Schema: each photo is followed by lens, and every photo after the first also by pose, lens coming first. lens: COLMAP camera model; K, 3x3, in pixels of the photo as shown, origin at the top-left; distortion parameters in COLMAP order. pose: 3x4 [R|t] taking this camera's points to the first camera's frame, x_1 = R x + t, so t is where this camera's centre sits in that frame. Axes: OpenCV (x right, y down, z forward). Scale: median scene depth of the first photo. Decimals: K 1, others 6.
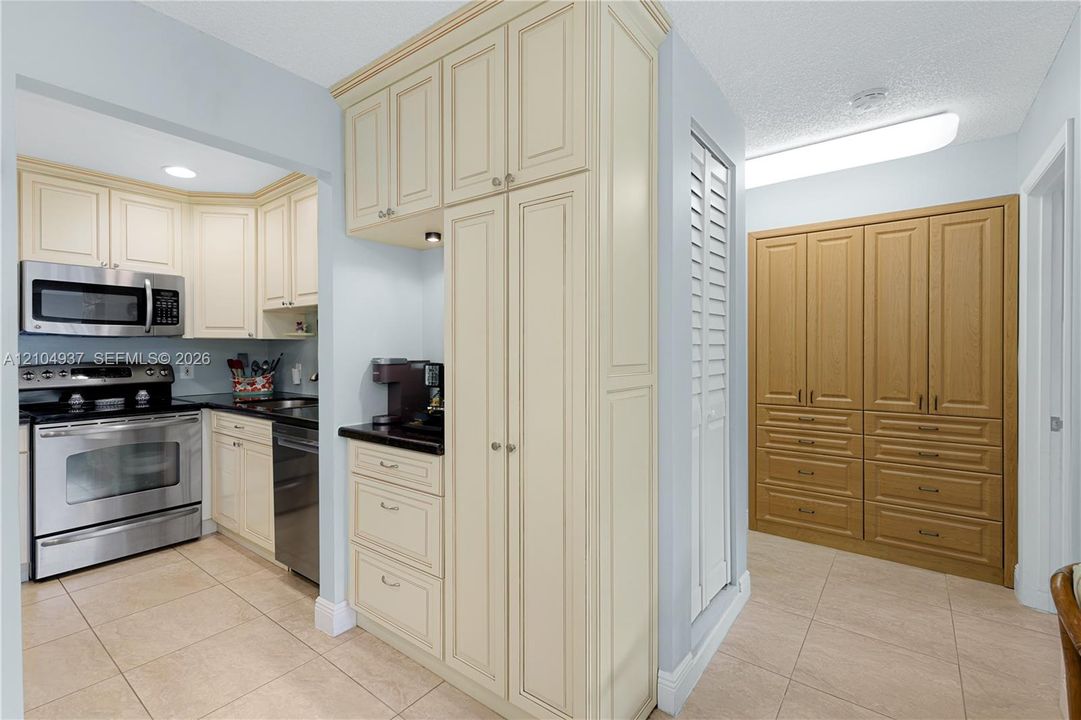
lens RADIAL K [[479.4, 0, 549.6], [0, 479.4, 358.2], [0, 0, 1]] dist [0.002653, 0.000109]
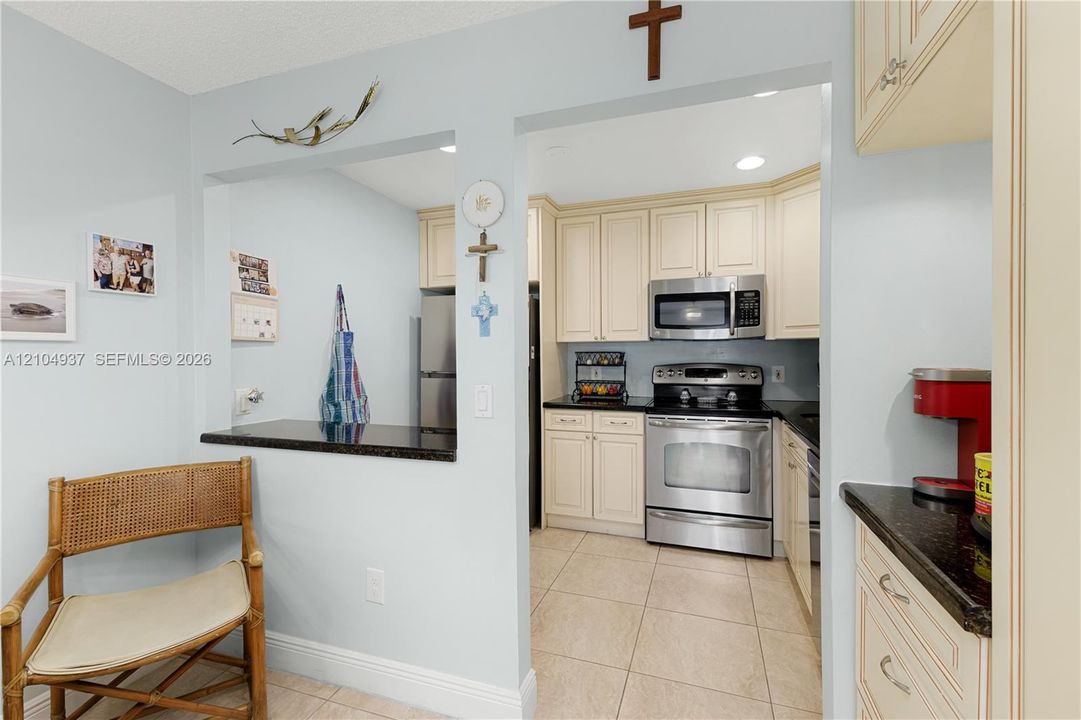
lens RADIAL K [[479.4, 0, 549.6], [0, 479.4, 358.2], [0, 0, 1]] dist [0.002653, 0.000109]
pose [[0.295306, 0.010511, -0.955345, 0.014890], [-0.011352, 0.999907, 0.007492, -0.007920], [0.955335, 0.008633, 0.295398, 0.334928]]
